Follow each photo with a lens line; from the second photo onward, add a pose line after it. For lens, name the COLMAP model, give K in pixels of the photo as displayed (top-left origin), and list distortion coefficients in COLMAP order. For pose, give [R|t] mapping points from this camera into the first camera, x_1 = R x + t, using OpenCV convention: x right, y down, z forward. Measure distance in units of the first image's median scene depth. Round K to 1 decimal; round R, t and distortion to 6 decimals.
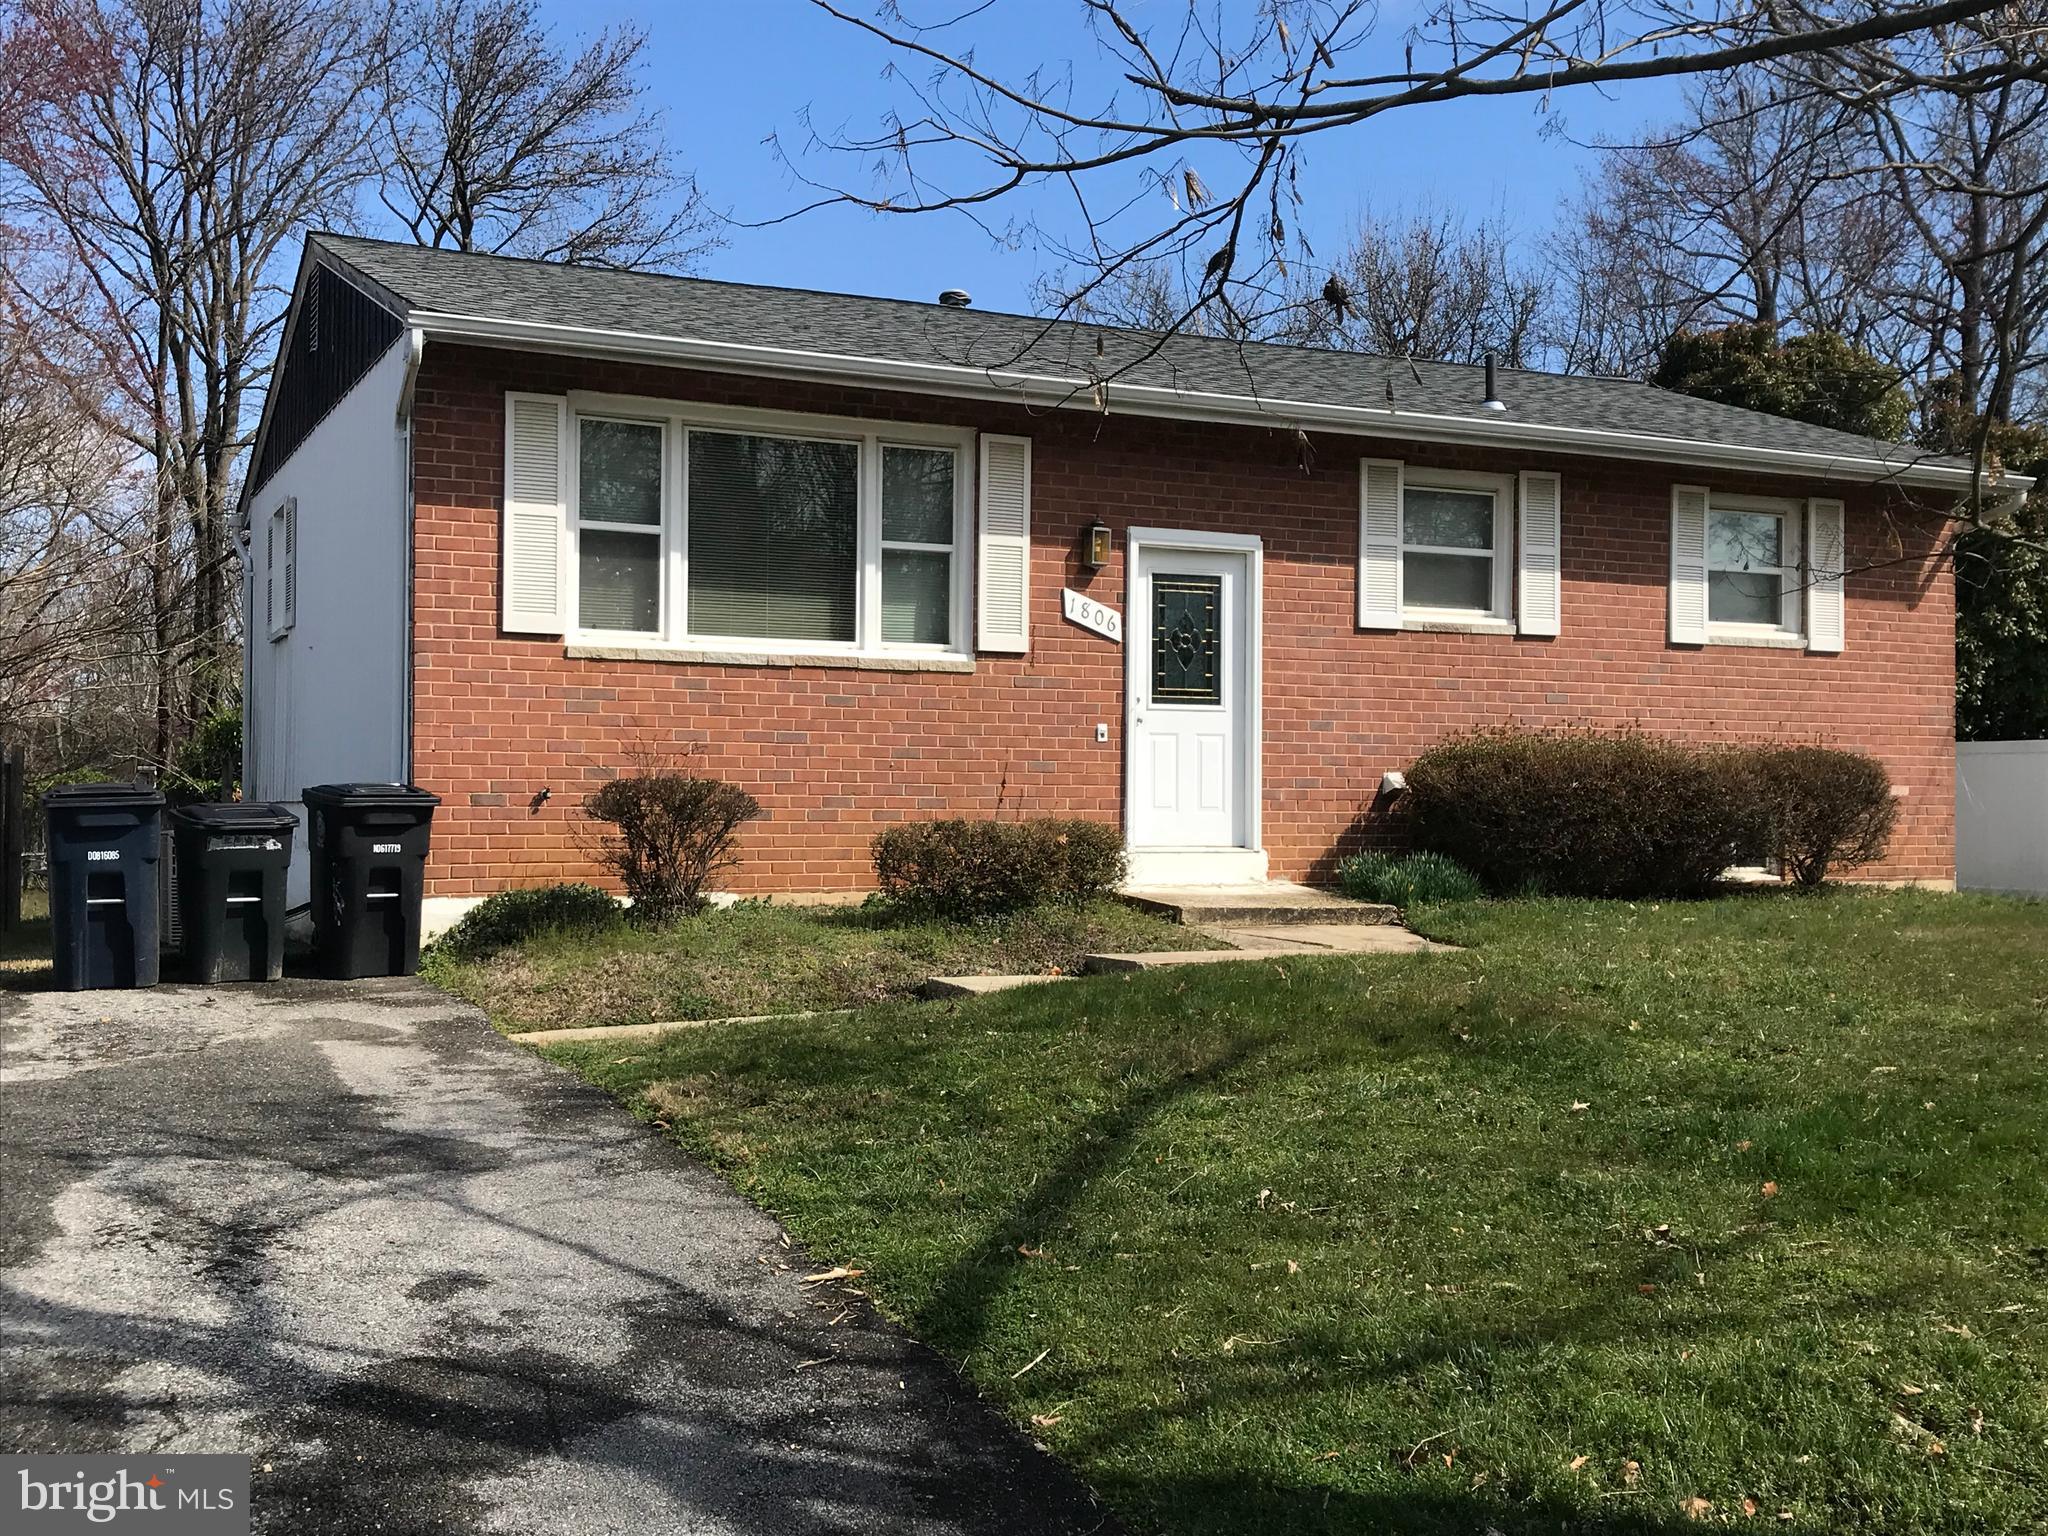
lens RADIAL K [[2226.9, 0, 1024.0], [0, 2226.9, 768.0], [0, 0, 1]] dist [0.156359, -0.642876]
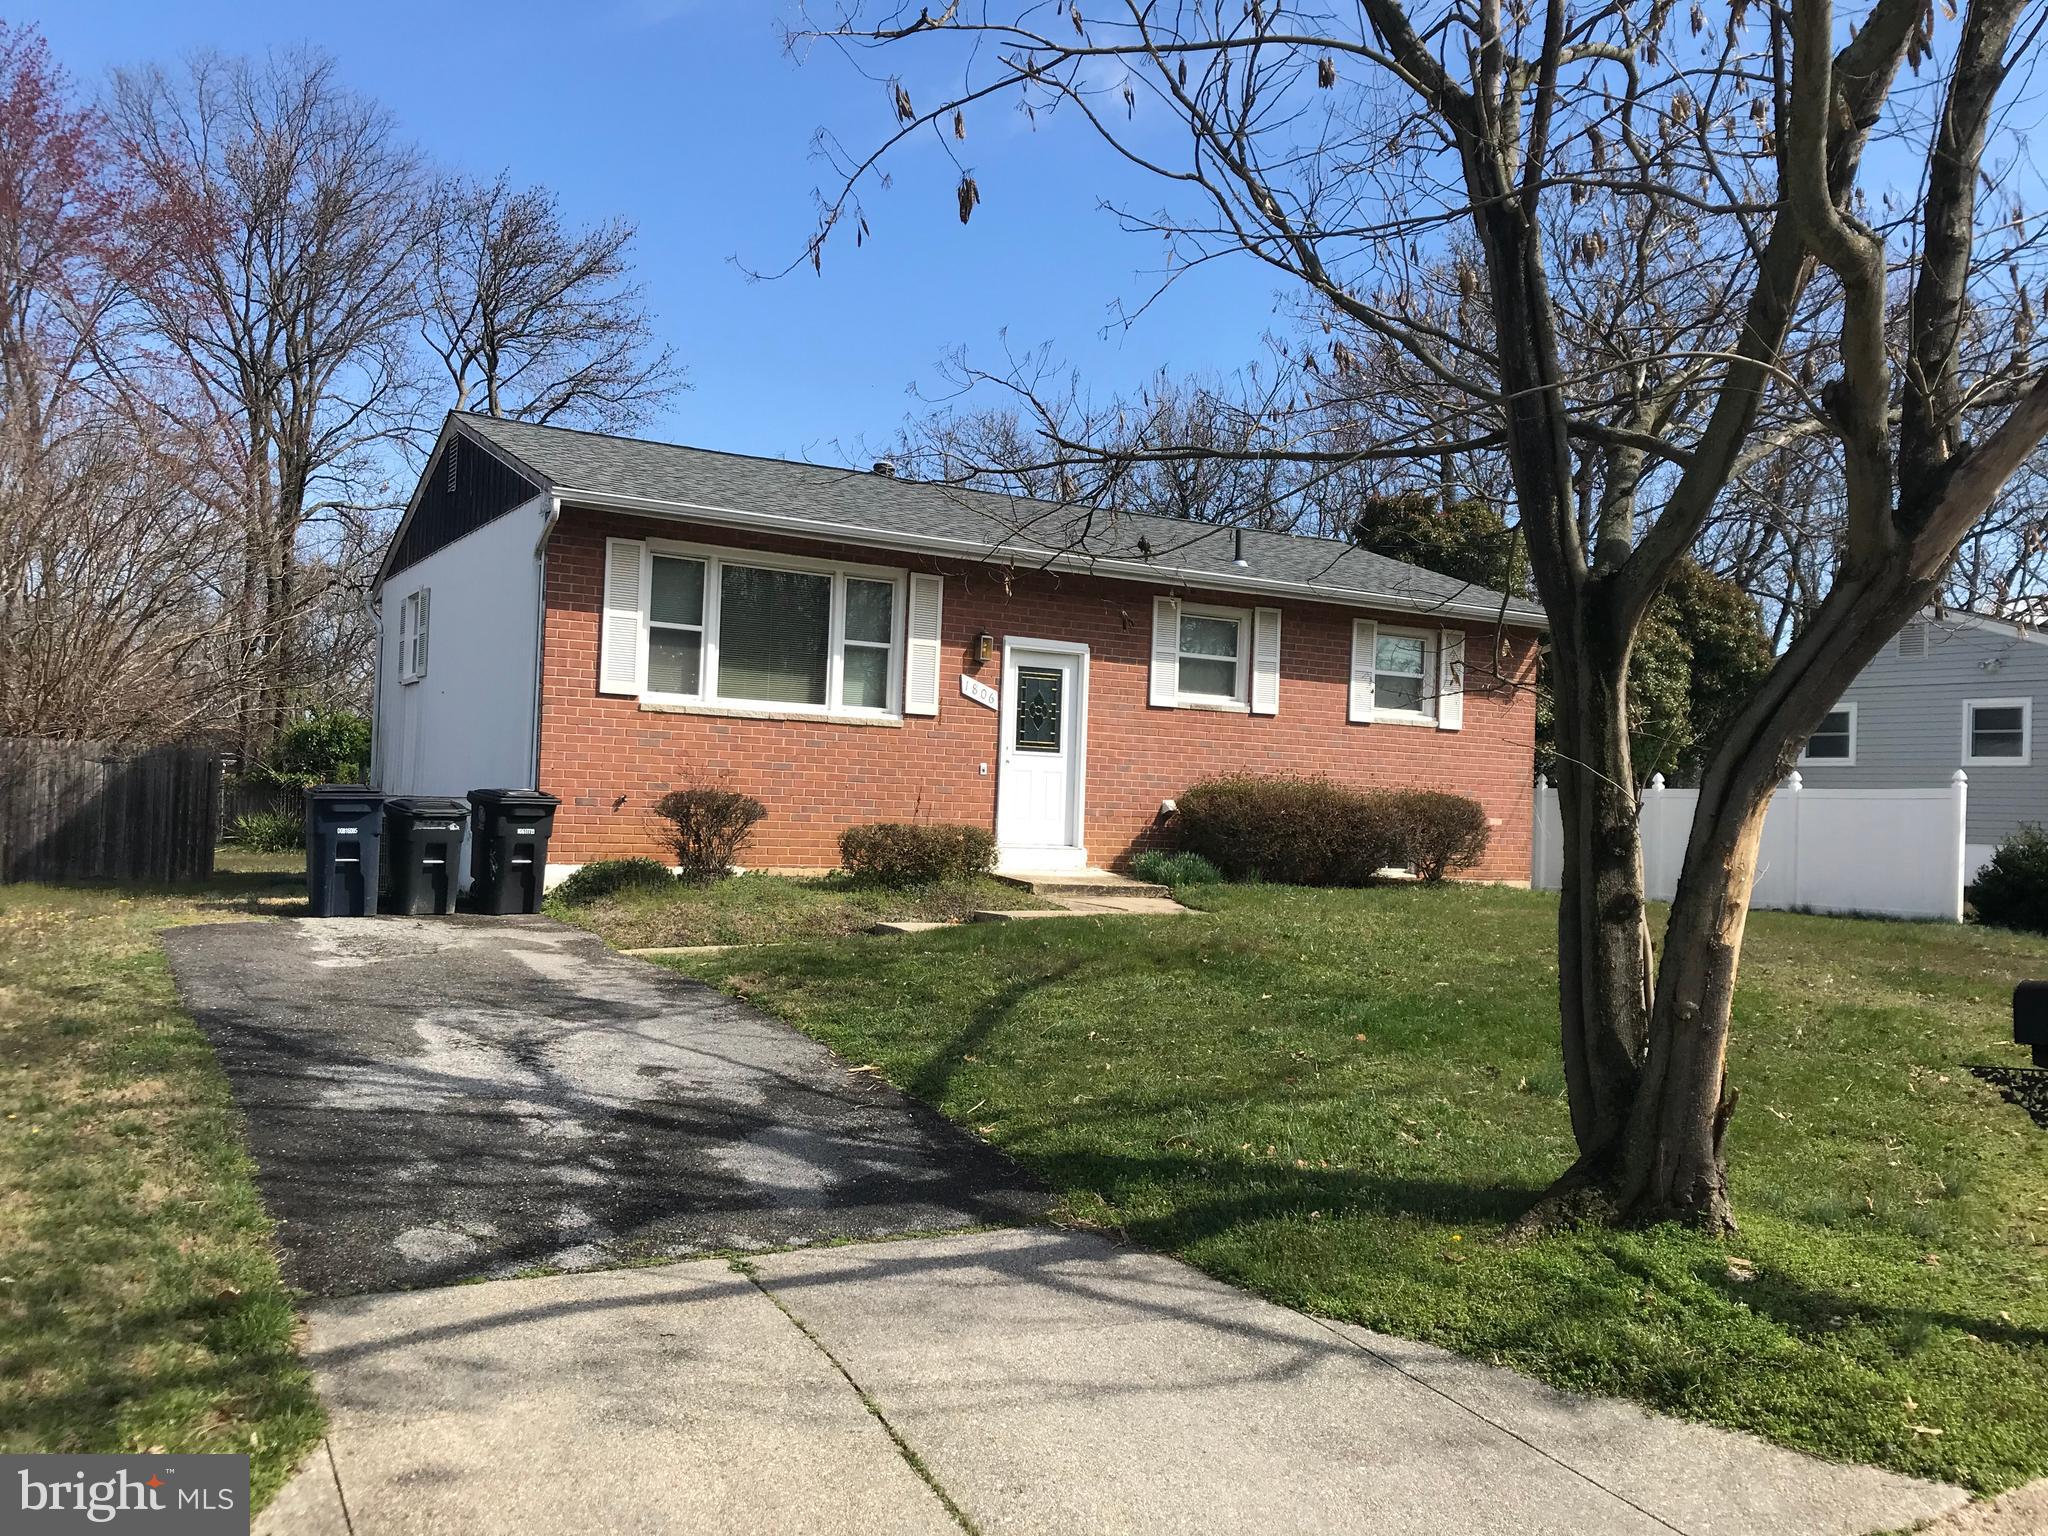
lens RADIAL K [[1732.0, 0, 1024.0], [0, 1732.0, 768.0], [0, 0, 1]] dist [0.142369, -0.436333]
pose [[0.996303, 0.032244, 0.079627, -0.034708], [-0.031637, 0.999460, -0.008876, -0.007377], [-0.079870, 0.006324, 0.996785, -0.210743]]
